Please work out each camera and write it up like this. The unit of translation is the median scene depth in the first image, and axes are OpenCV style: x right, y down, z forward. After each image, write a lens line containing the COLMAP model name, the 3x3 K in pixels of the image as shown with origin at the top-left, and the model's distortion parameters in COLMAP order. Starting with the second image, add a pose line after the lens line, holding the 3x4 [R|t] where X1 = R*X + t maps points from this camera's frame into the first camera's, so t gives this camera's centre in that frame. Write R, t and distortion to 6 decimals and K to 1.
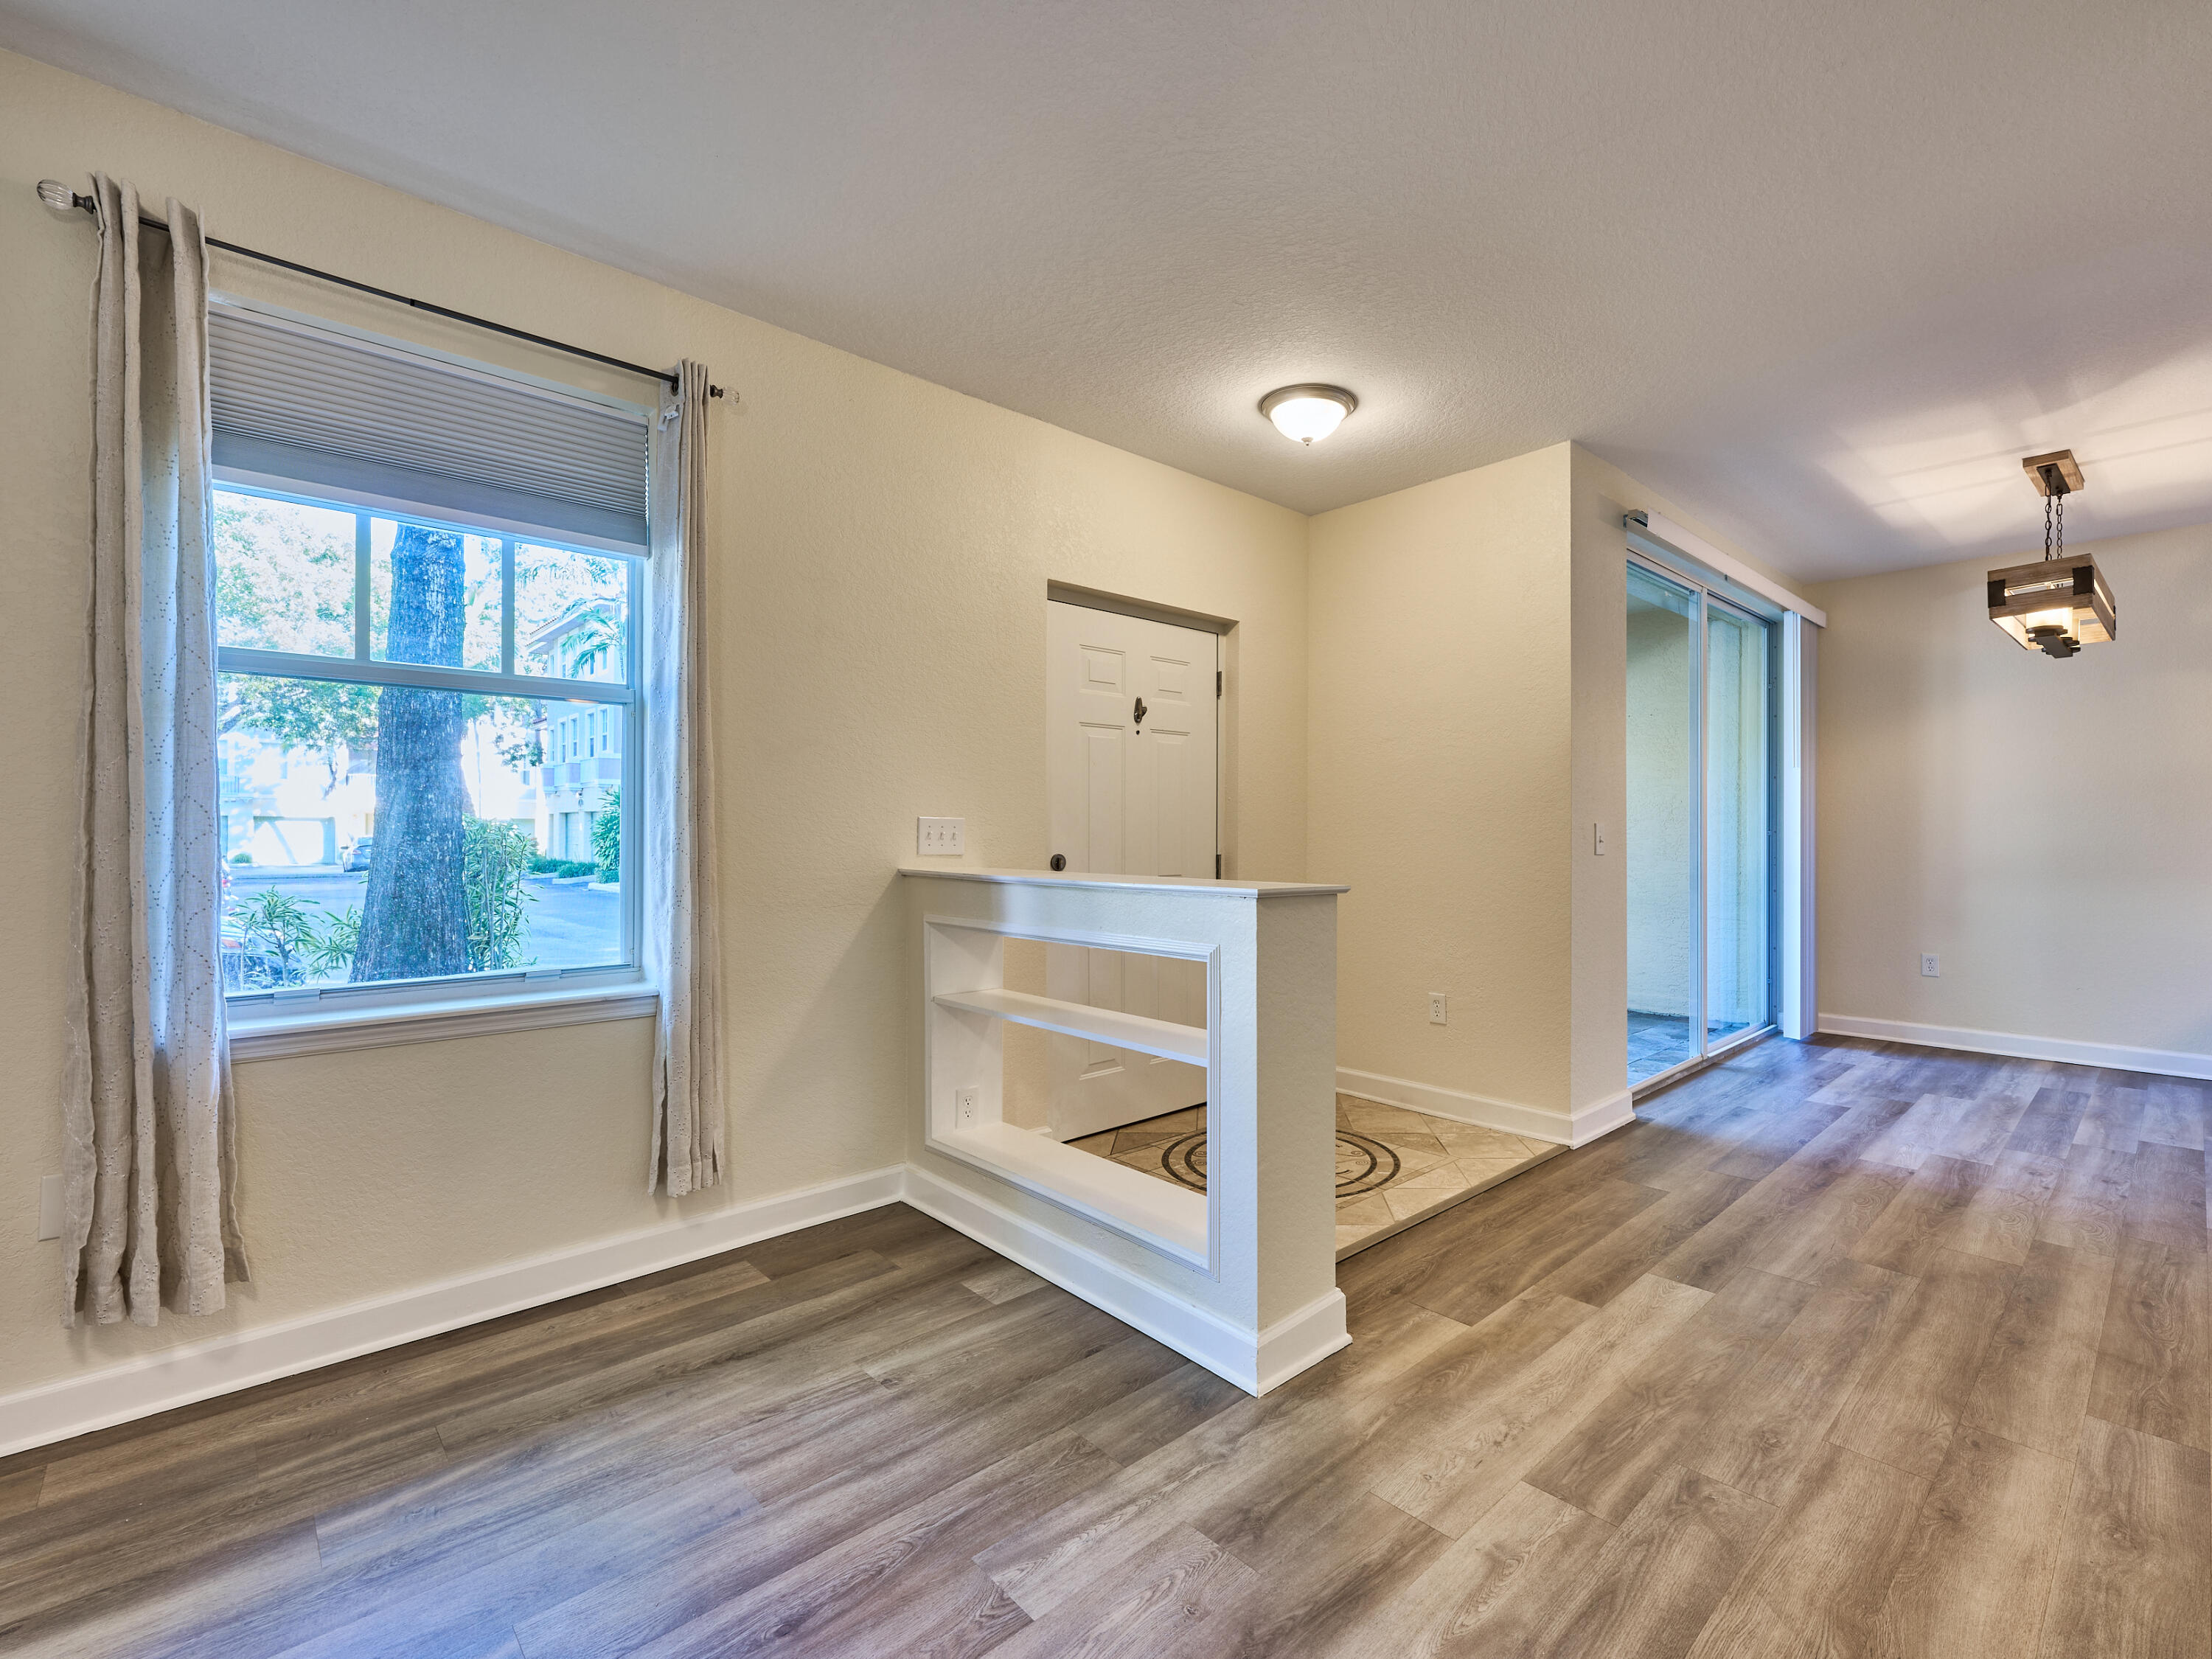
lens RADIAL K [[998.9, 0, 1212.9], [0, 998.9, 826.5], [0, 0, 1]] dist [-0.001418, 0.000045]
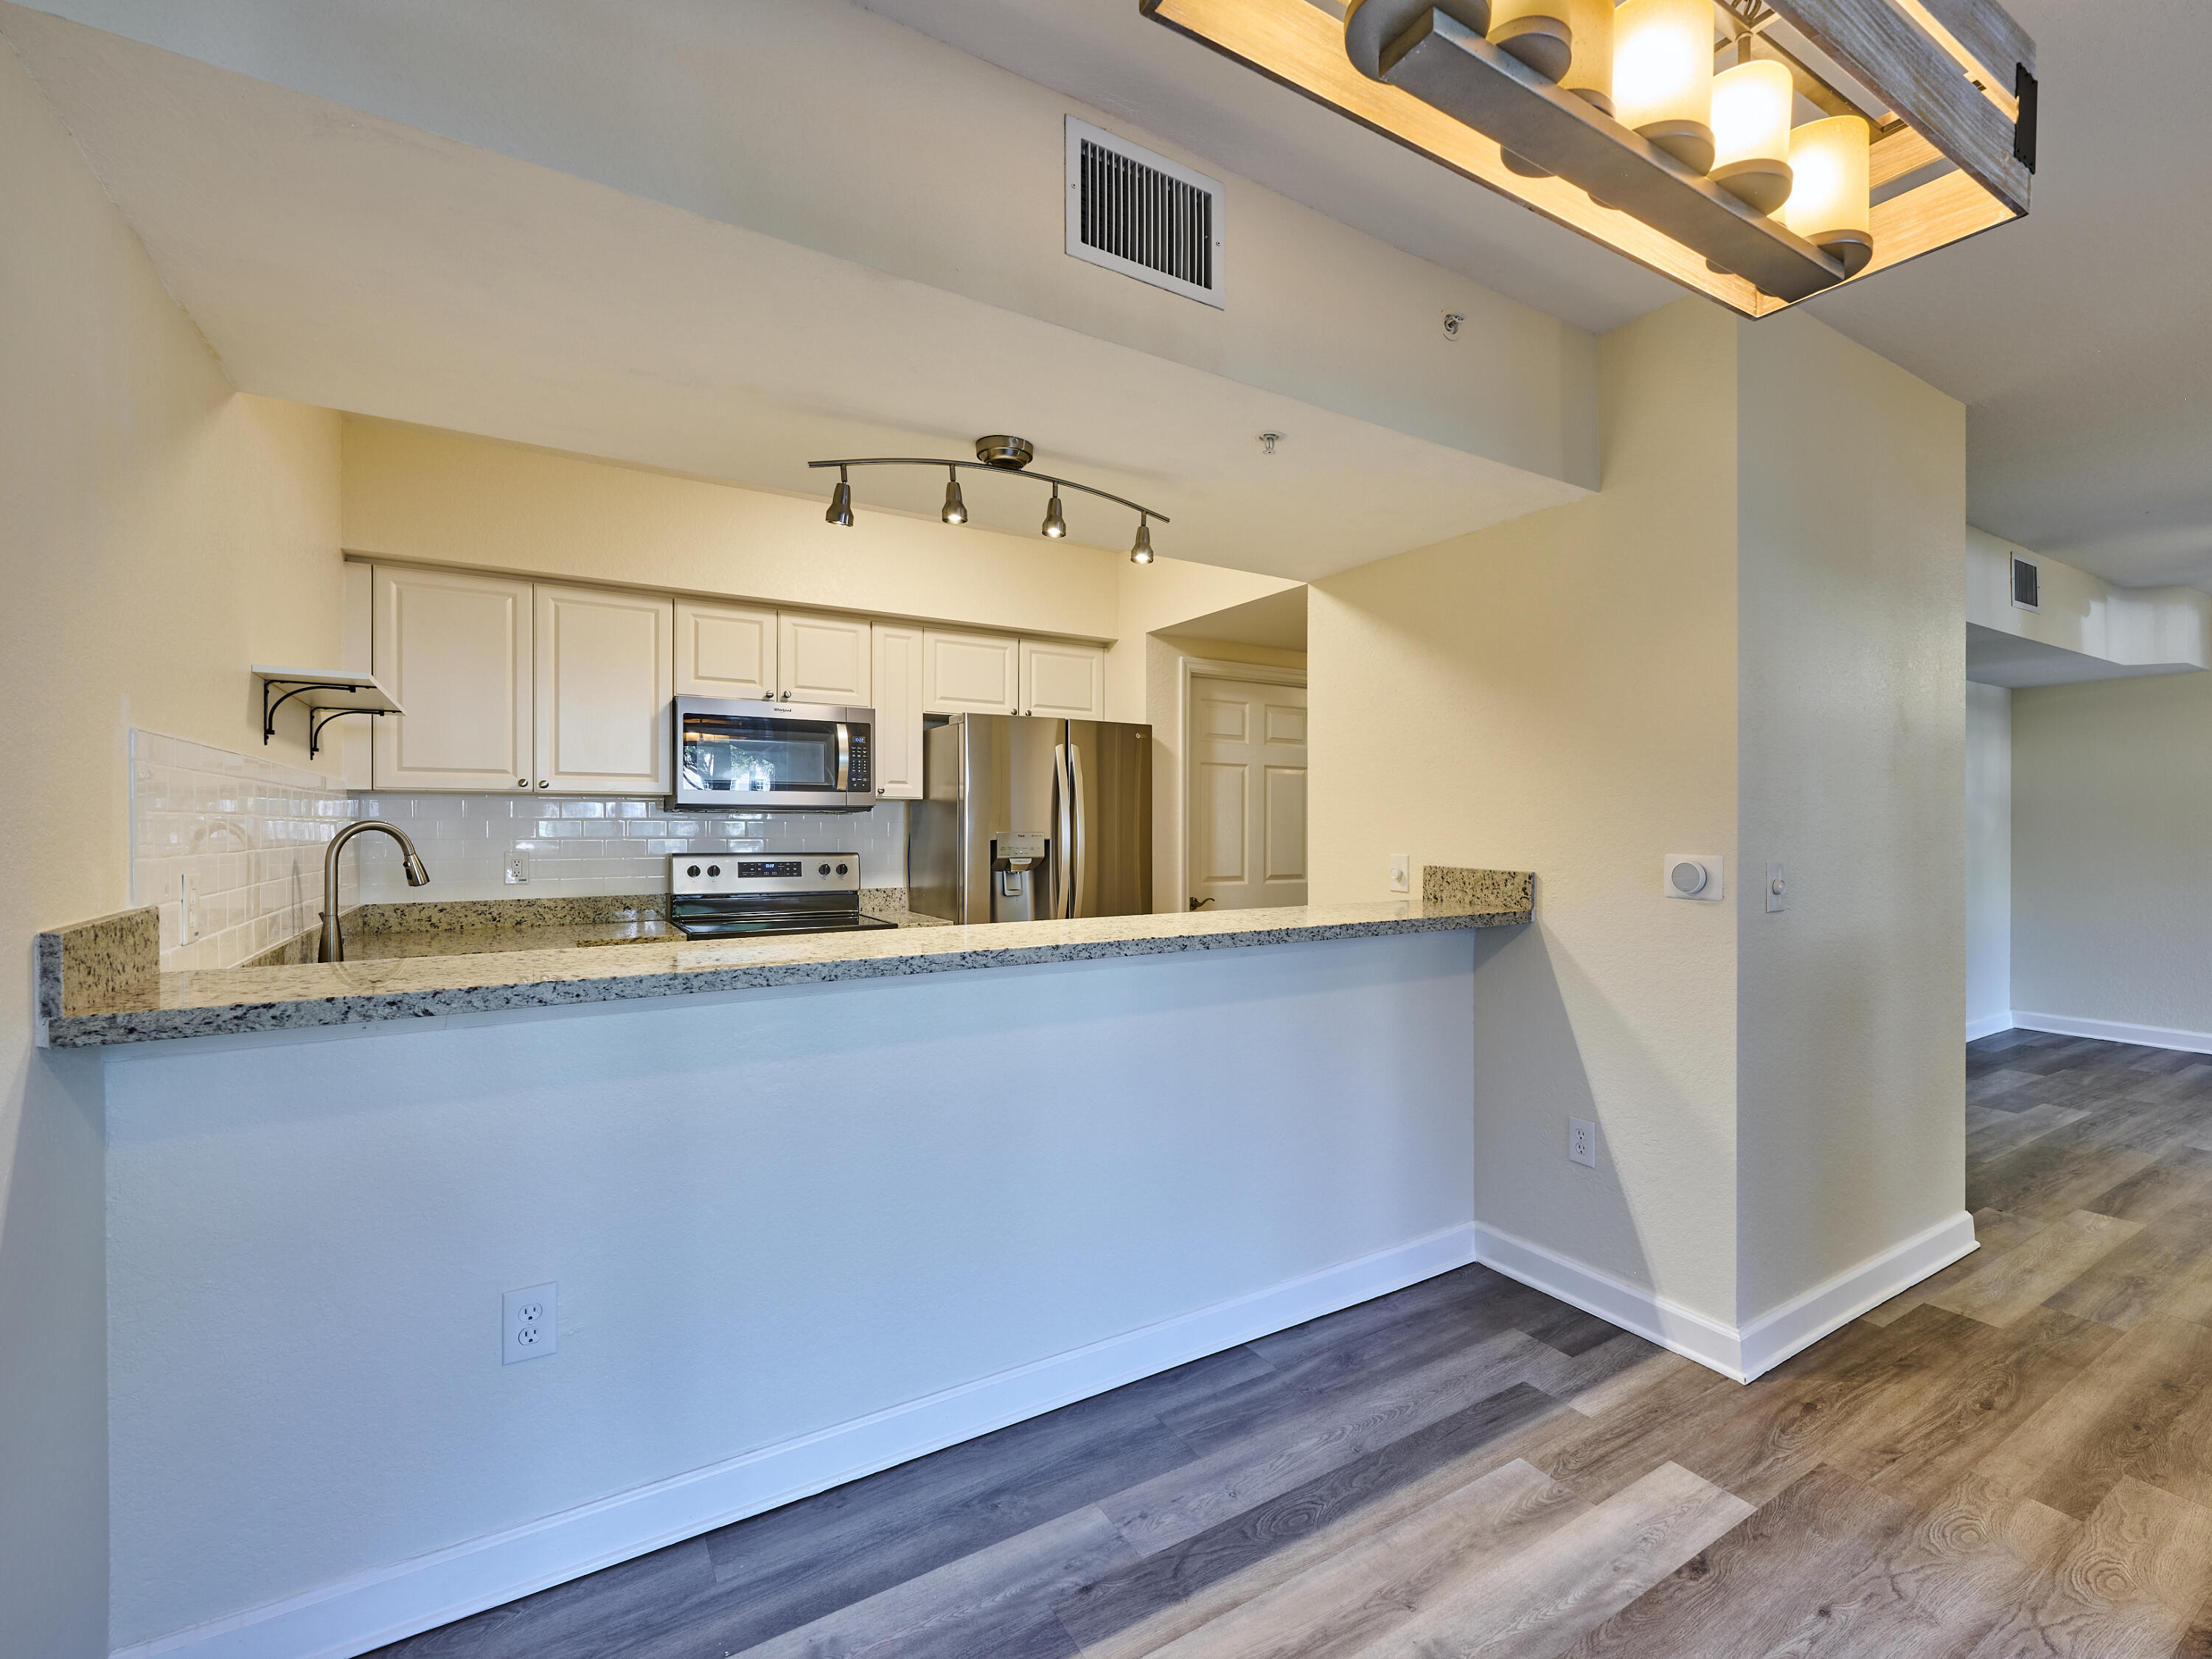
lens RADIAL K [[995.6, 0, 1172.4], [0, 995.6, 831.4], [0, 0, 1]] dist [-0.003598, 0.000662]
pose [[-0.977406, -0.001381, 0.211365, 1.550794], [-0.001461, 0.999999, -0.000225, -0.048134], [-0.211365, -0.000529, -0.977407, 2.153762]]
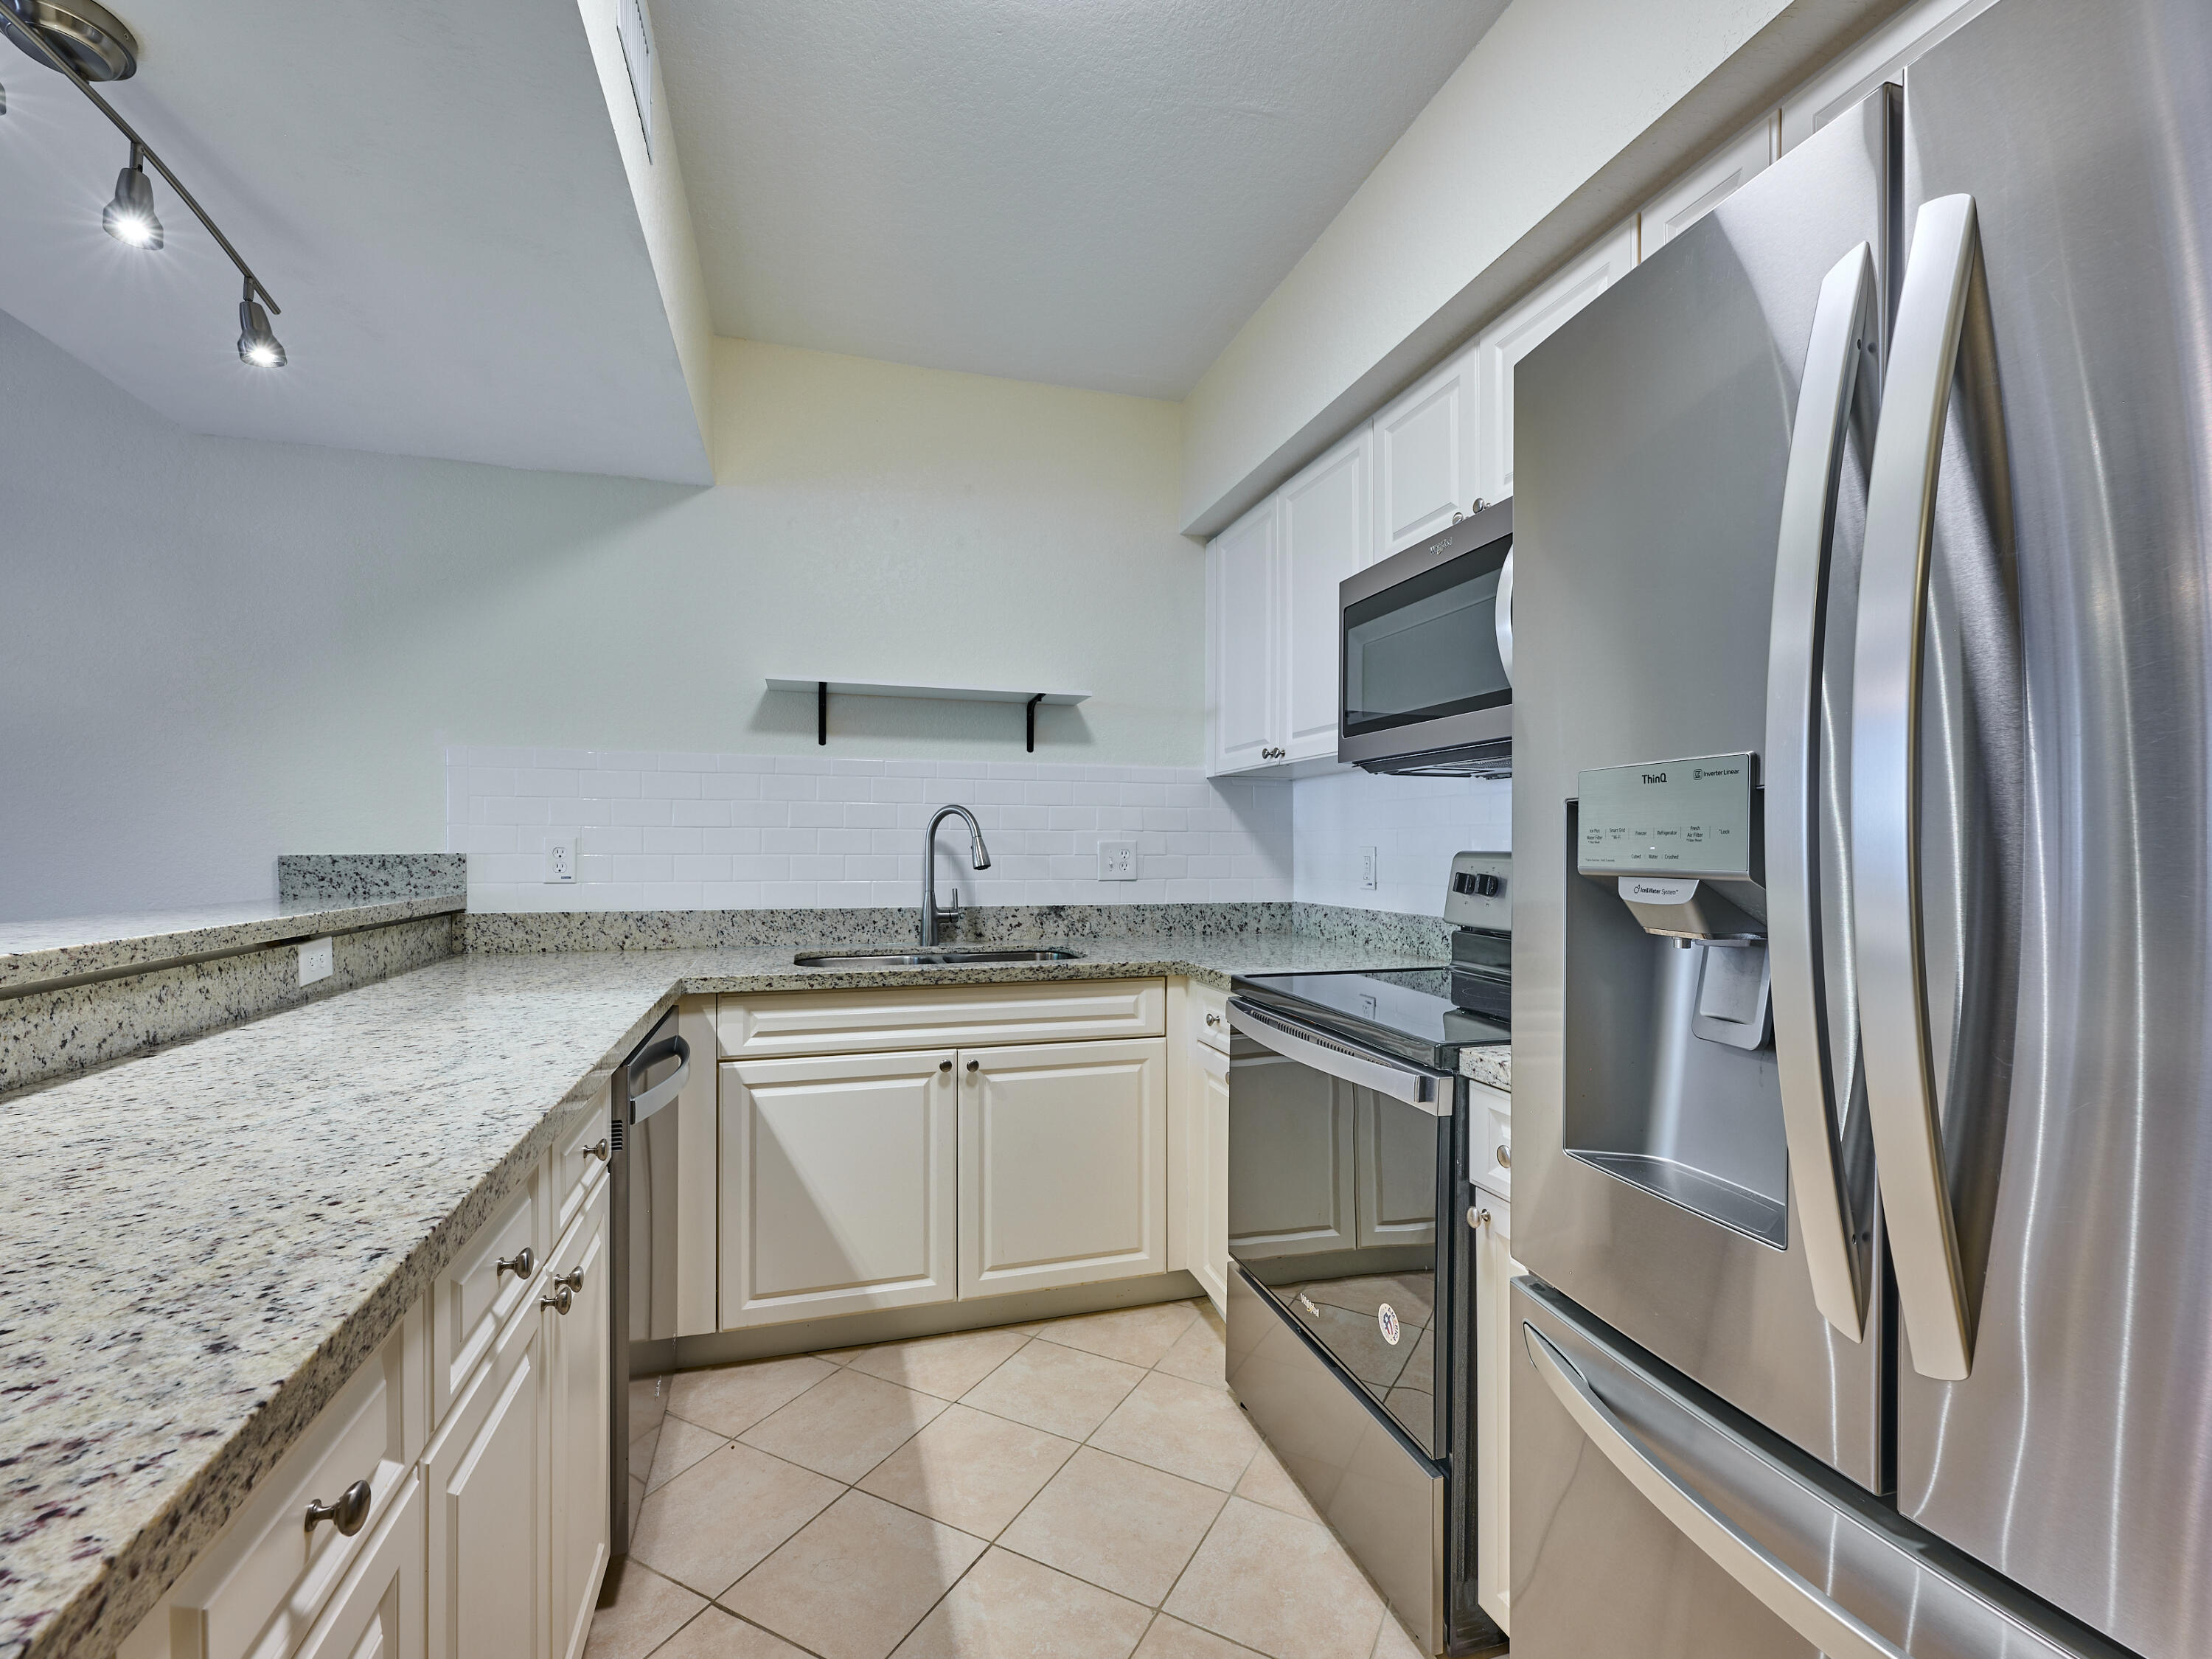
lens RADIAL K [[985.8, 0, 1118.5], [0, 985.8, 848.9], [0, 0, 1]] dist [-0.001531, 0.000076]
pose [[0.472904, 0.000733, 0.881114, 1.739460], [-0.007849, 0.999963, 0.003381, -0.010815], [-0.881079, -0.008515, 0.472893, 0.482708]]
